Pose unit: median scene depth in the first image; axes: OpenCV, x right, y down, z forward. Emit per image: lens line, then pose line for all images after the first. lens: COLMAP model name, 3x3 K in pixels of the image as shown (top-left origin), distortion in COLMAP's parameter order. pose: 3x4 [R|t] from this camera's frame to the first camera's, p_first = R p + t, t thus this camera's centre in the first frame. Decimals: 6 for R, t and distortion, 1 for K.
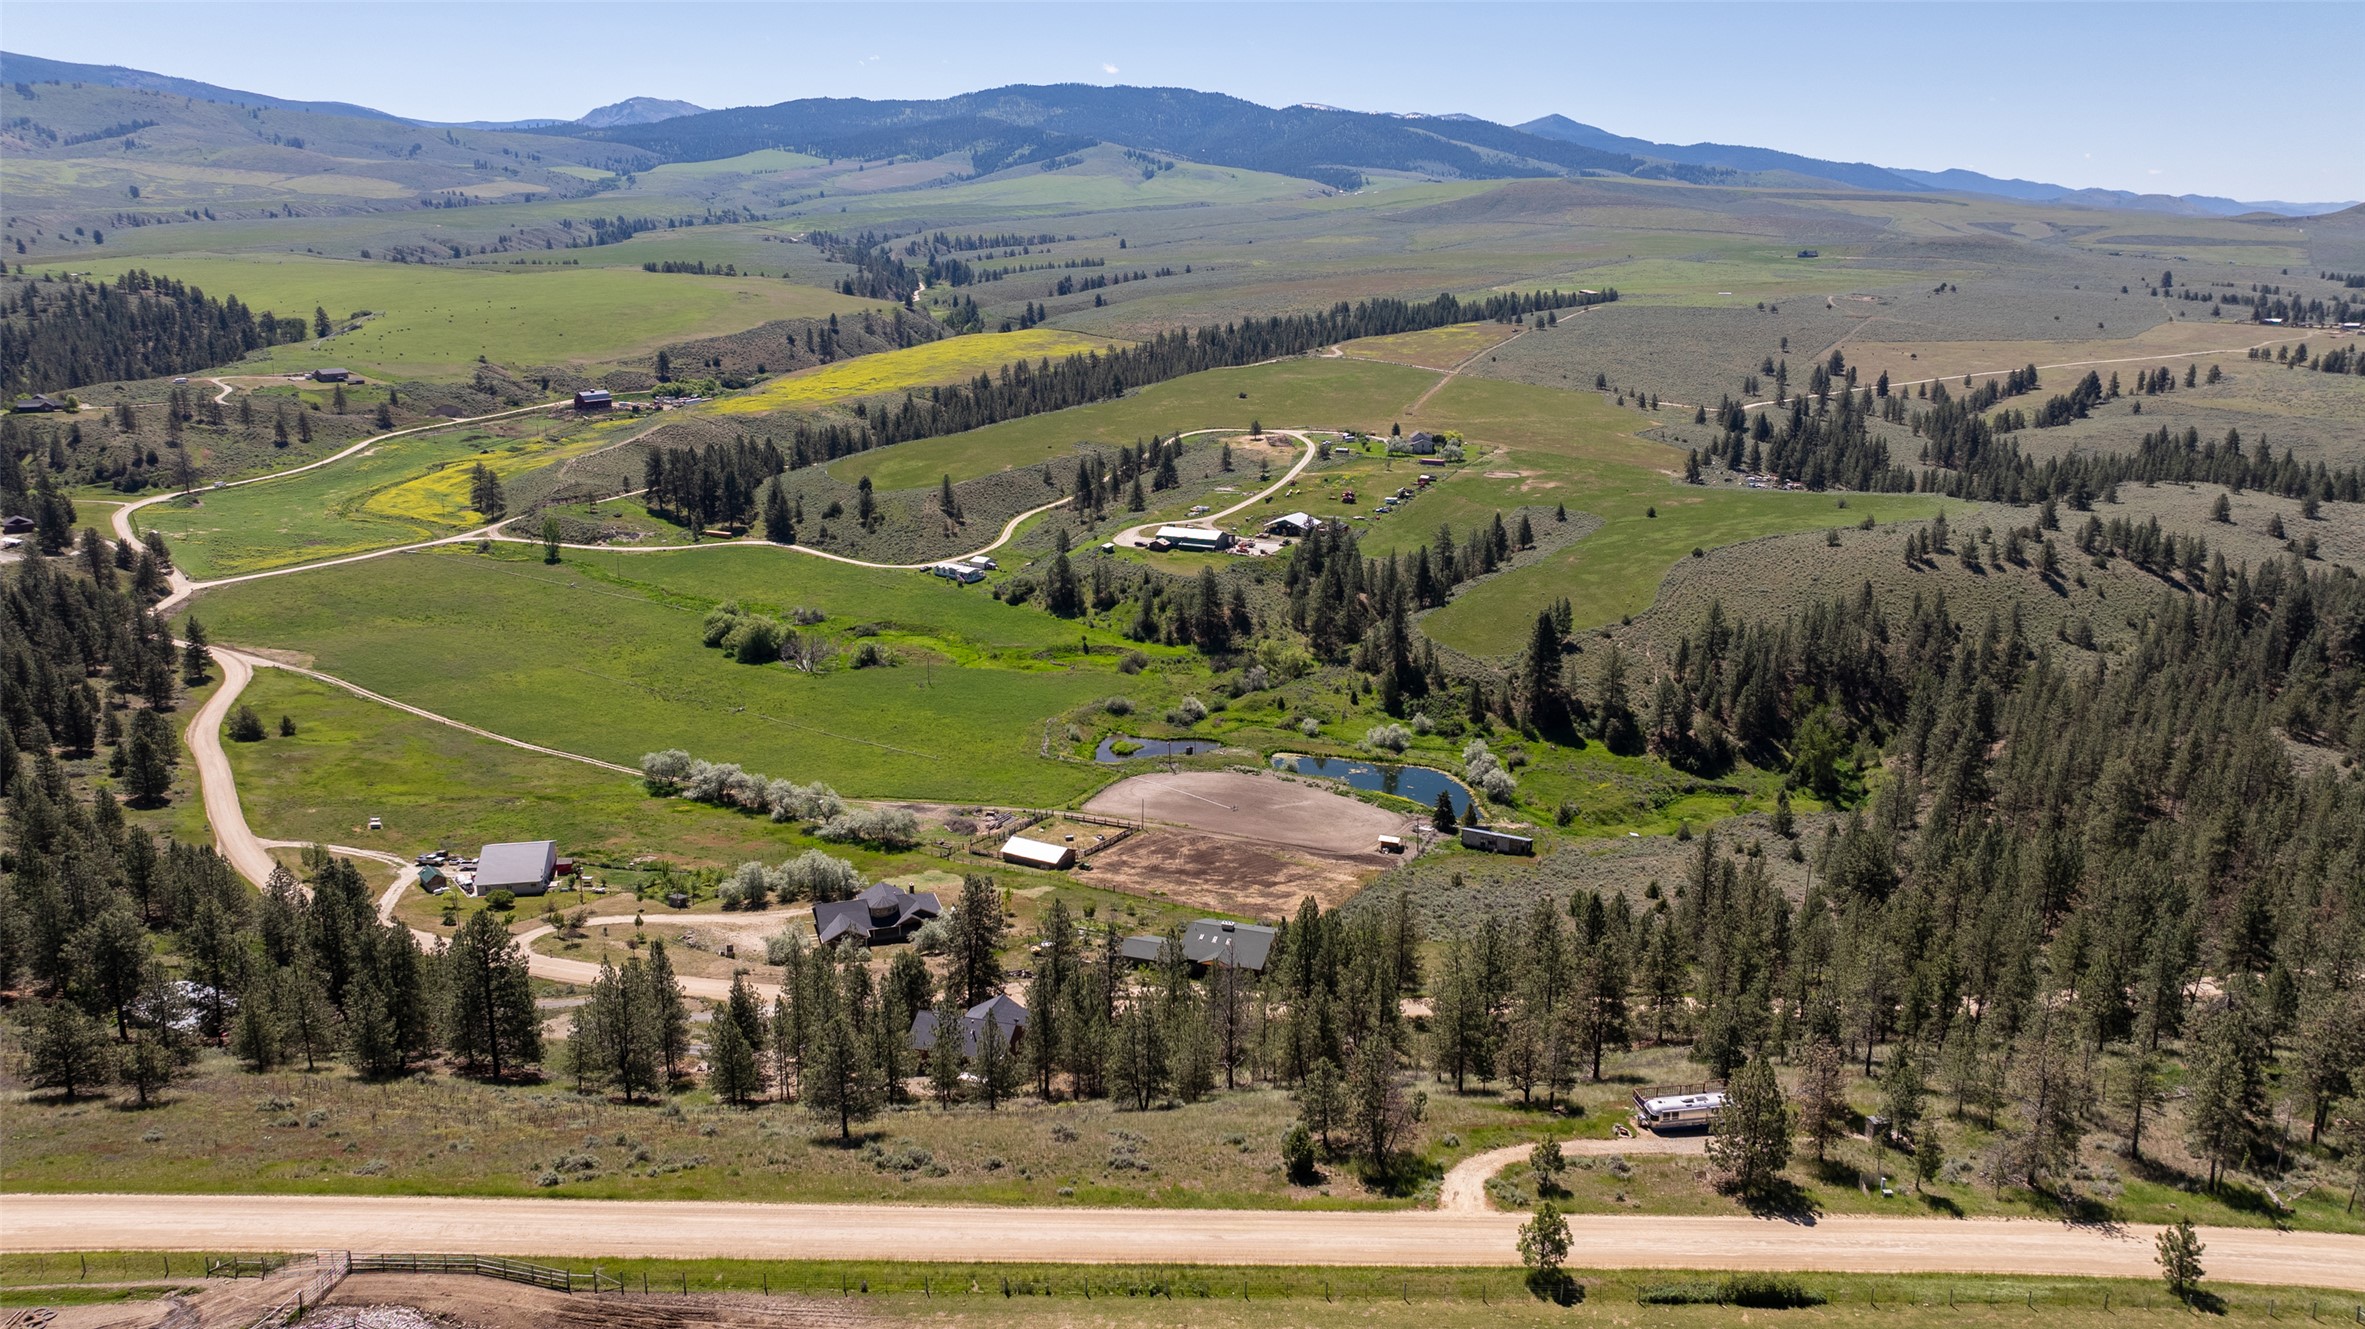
lens RADIAL K [[1670.9, 0, 1182.5], [0, 1670.9, 664.5], [0, 0, 1]] dist [-0.048606, 0.052635]
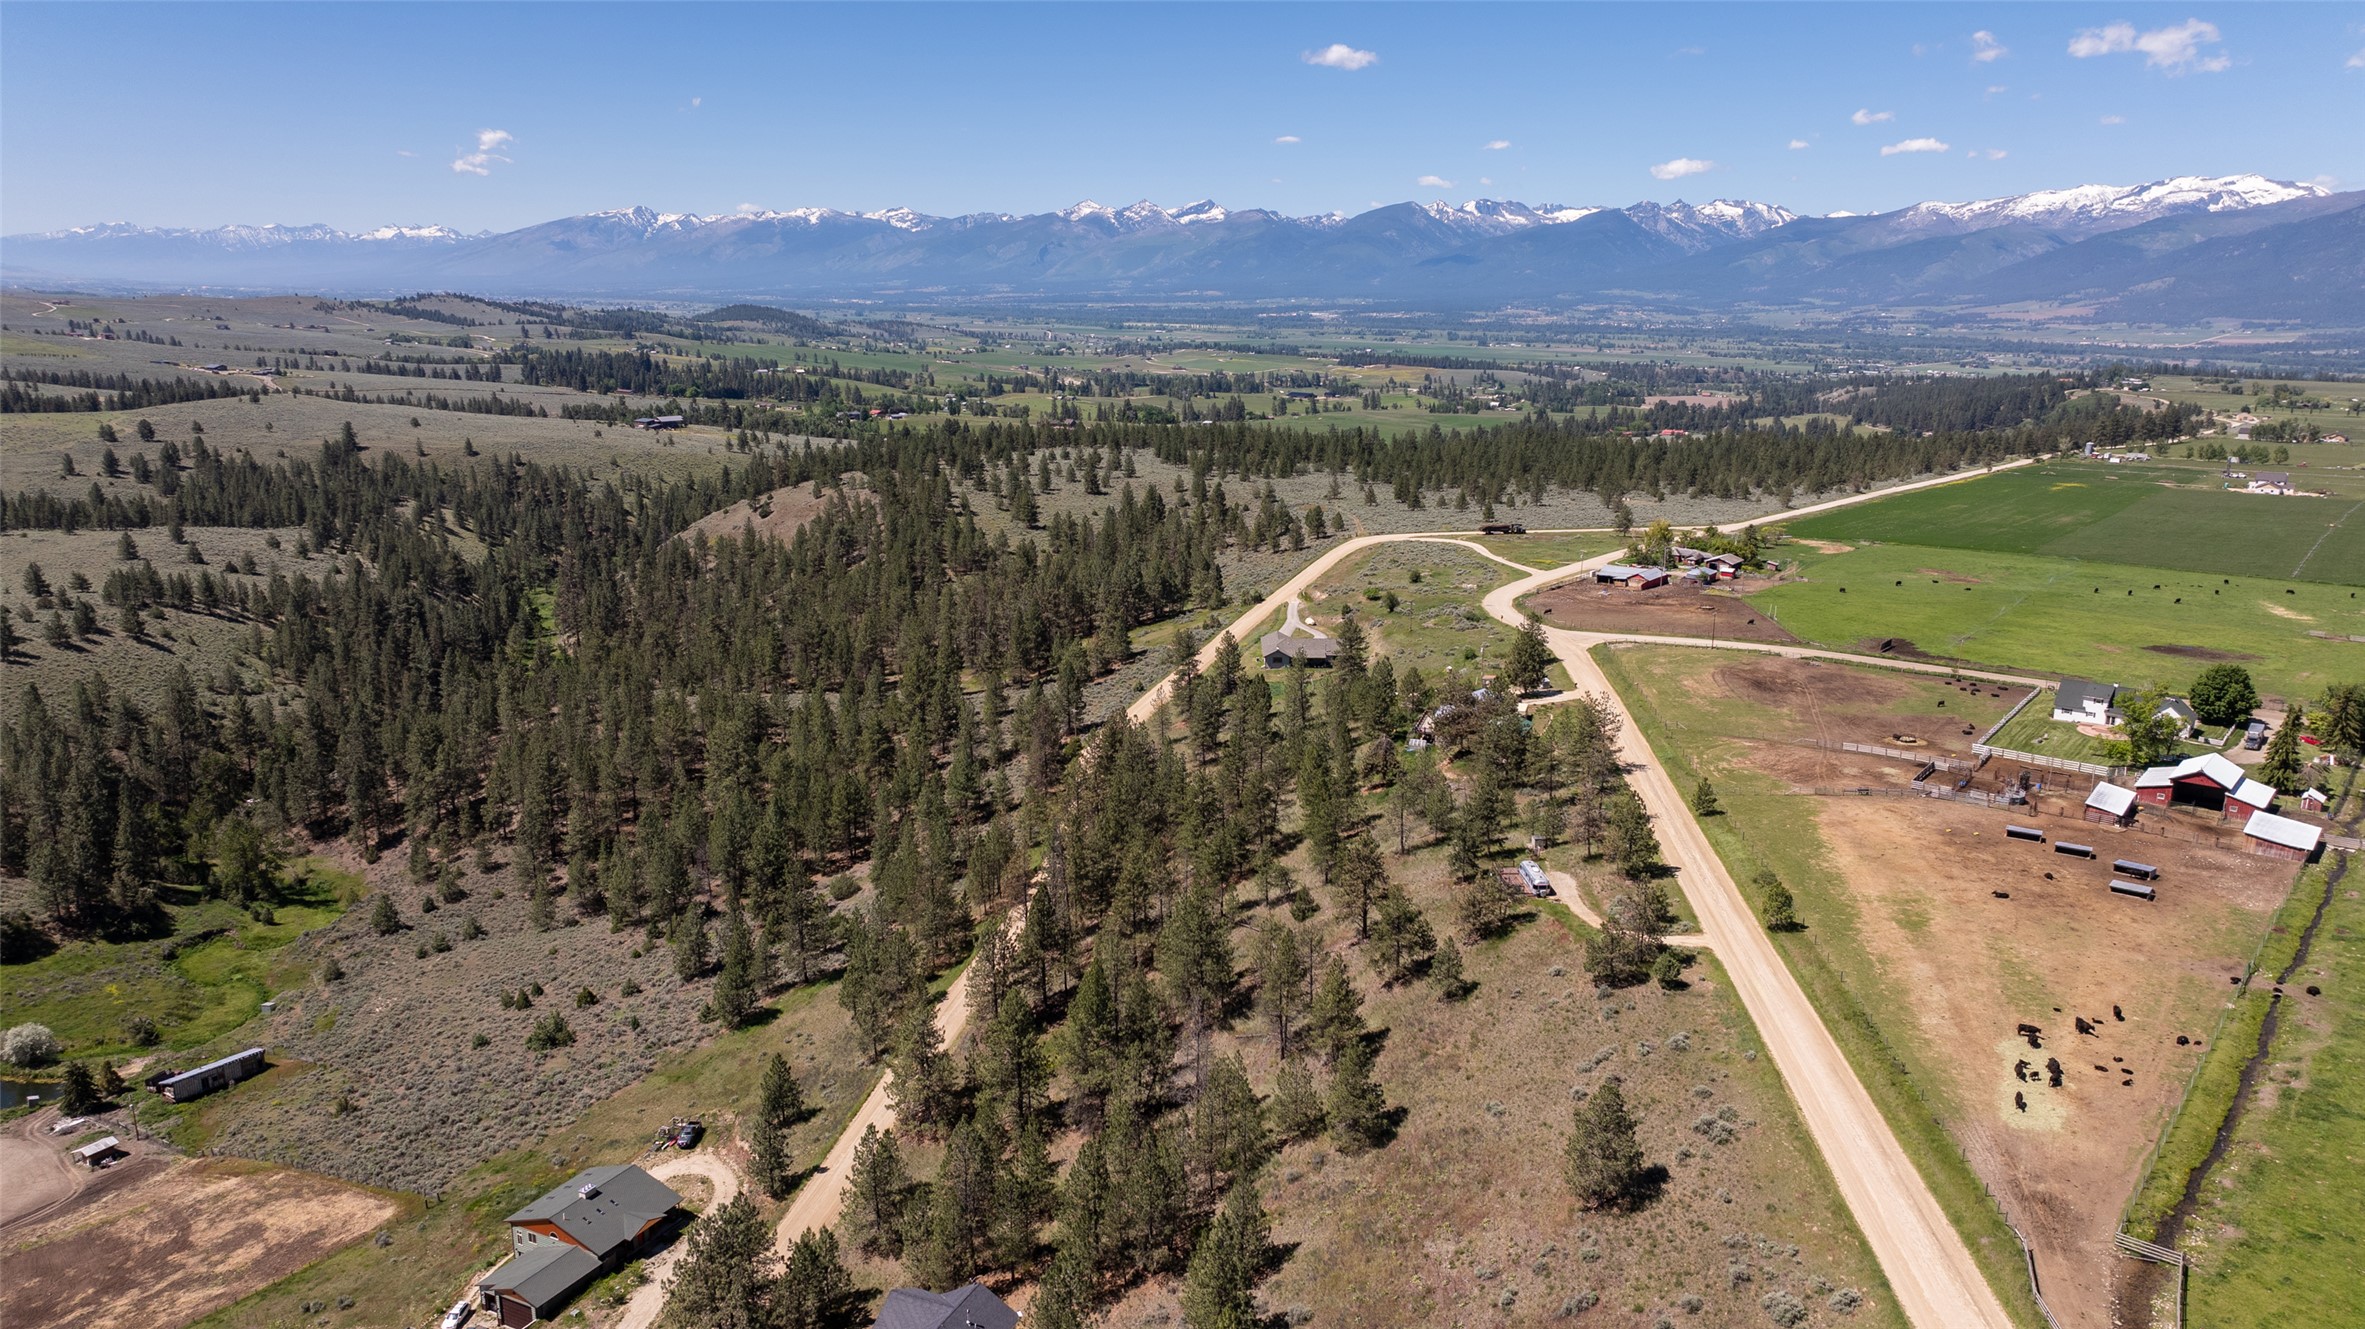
lens RADIAL K [[1695.5, 0, 1192.0], [0, 1695.5, 660.7], [0, 0, 1]] dist [-0.073116, 0.083418]
pose [[0.113663, -0.226044, 0.967463, -0.195752], [0.244094, 0.950281, 0.193352, -0.048225], [-0.963067, 0.214175, 0.163188, 0.174998]]
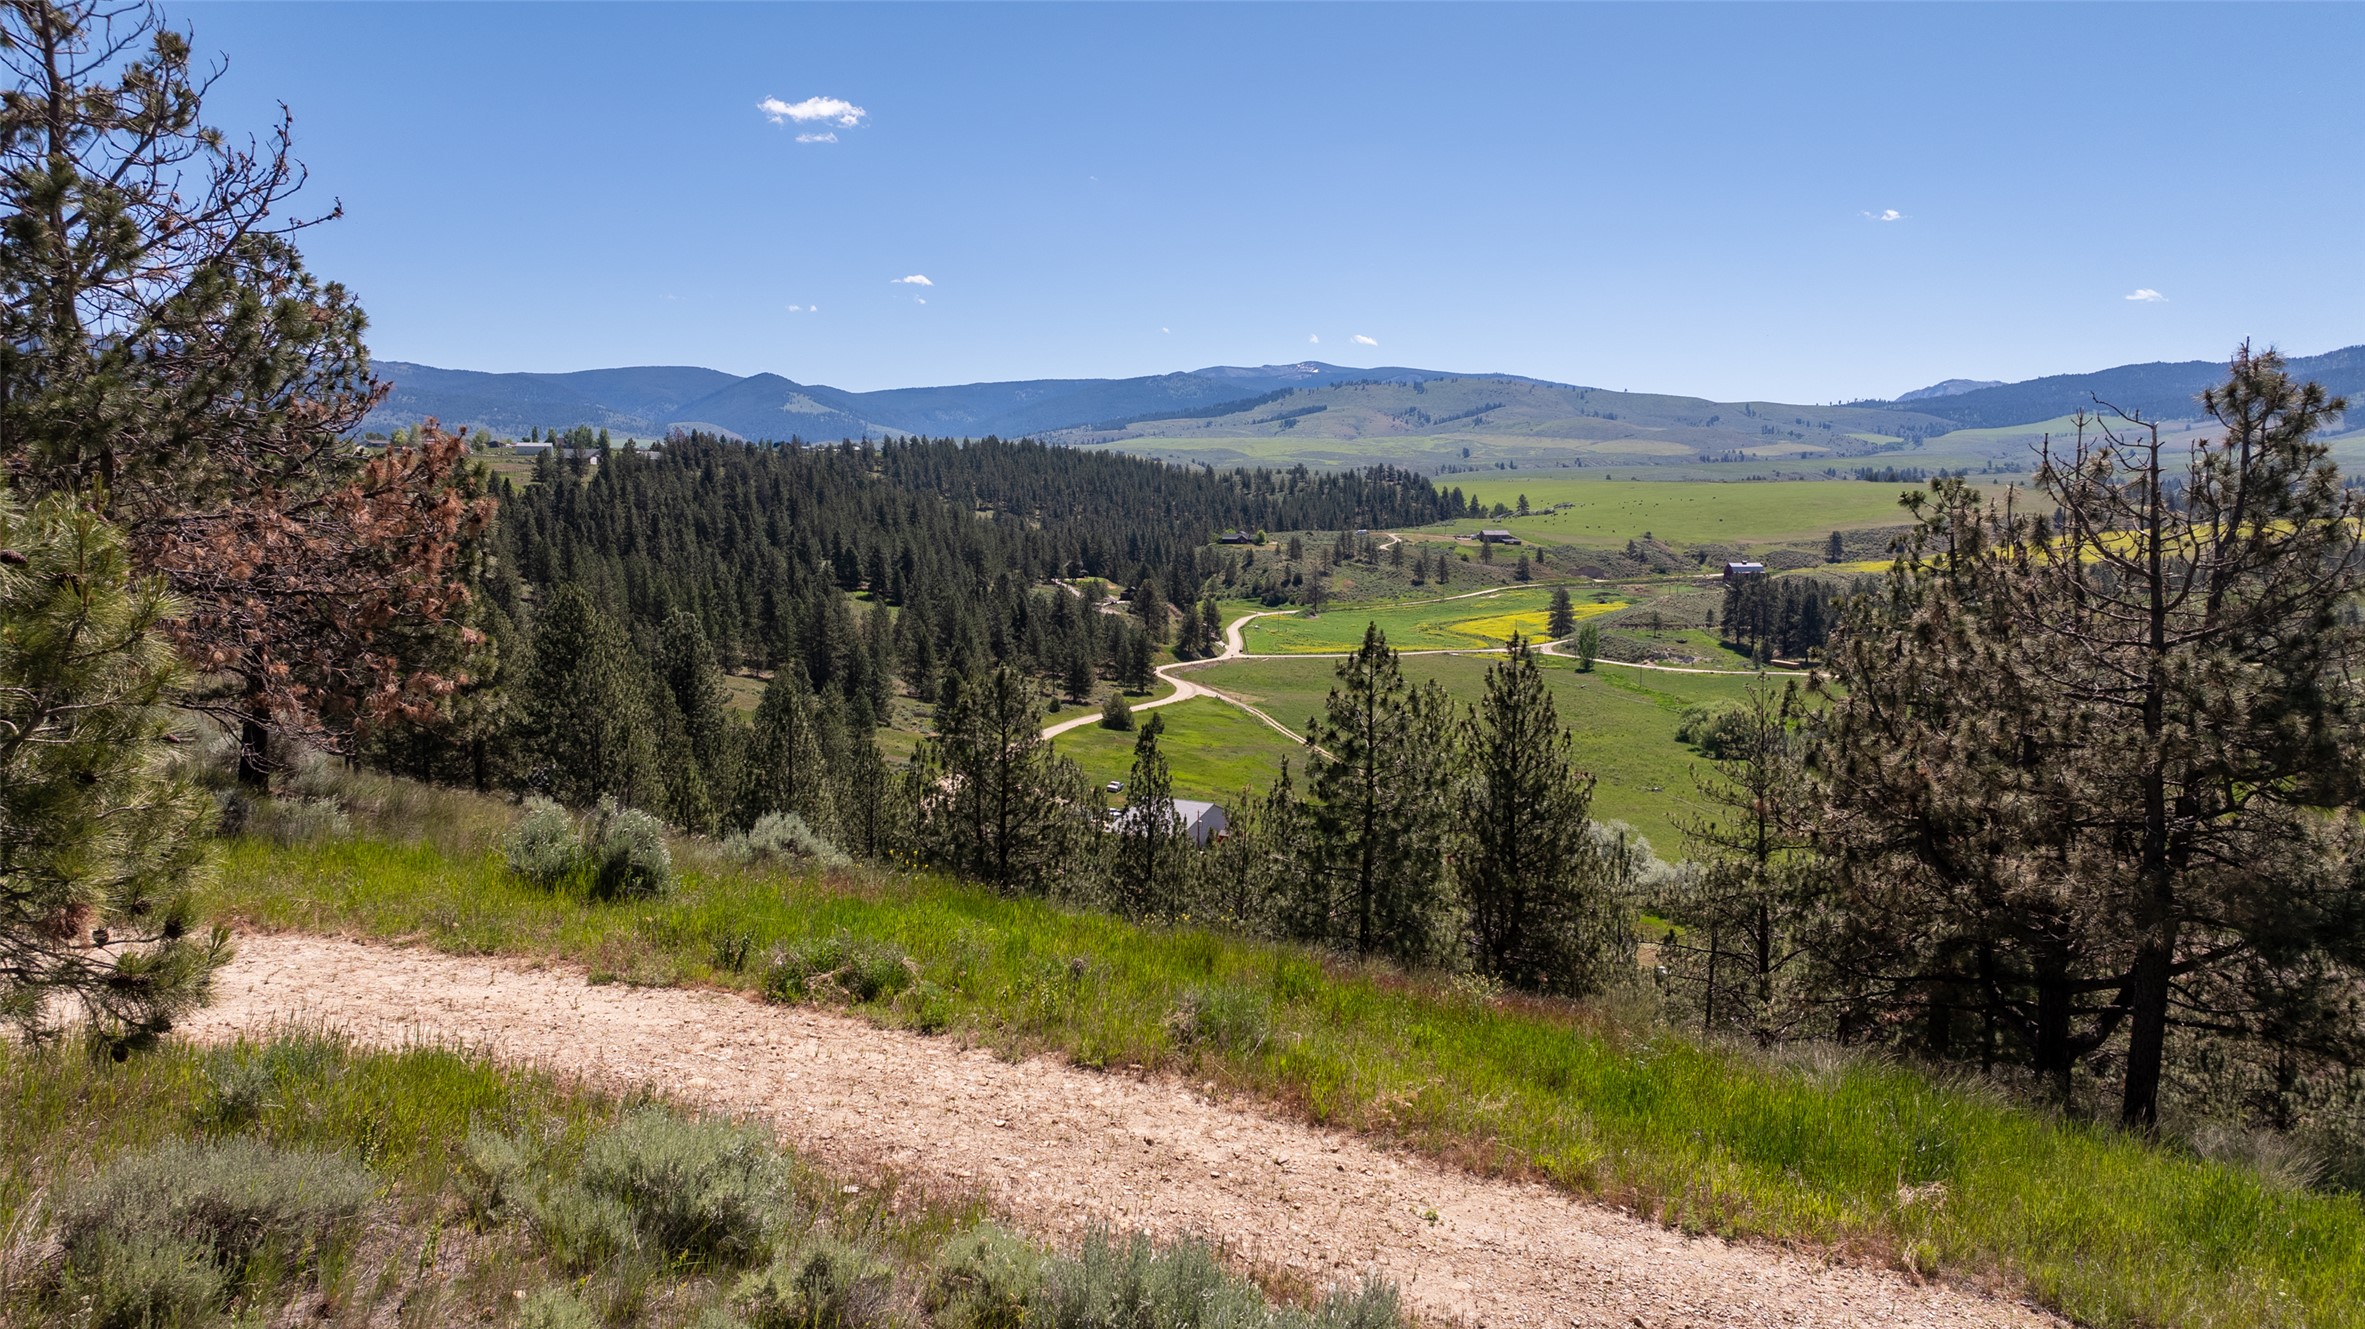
lens RADIAL K [[1667.0, 0, 1188.8], [0, 1667.0, 661.6], [0, 0, 1]] dist [-0.024430, 0.000939]
pose [[0.741607, 0.061720, -0.667989, 0.043568], [-0.174560, 0.979211, -0.103322, 0.046439], [0.647725, 0.193228, 0.736963, 0.156772]]
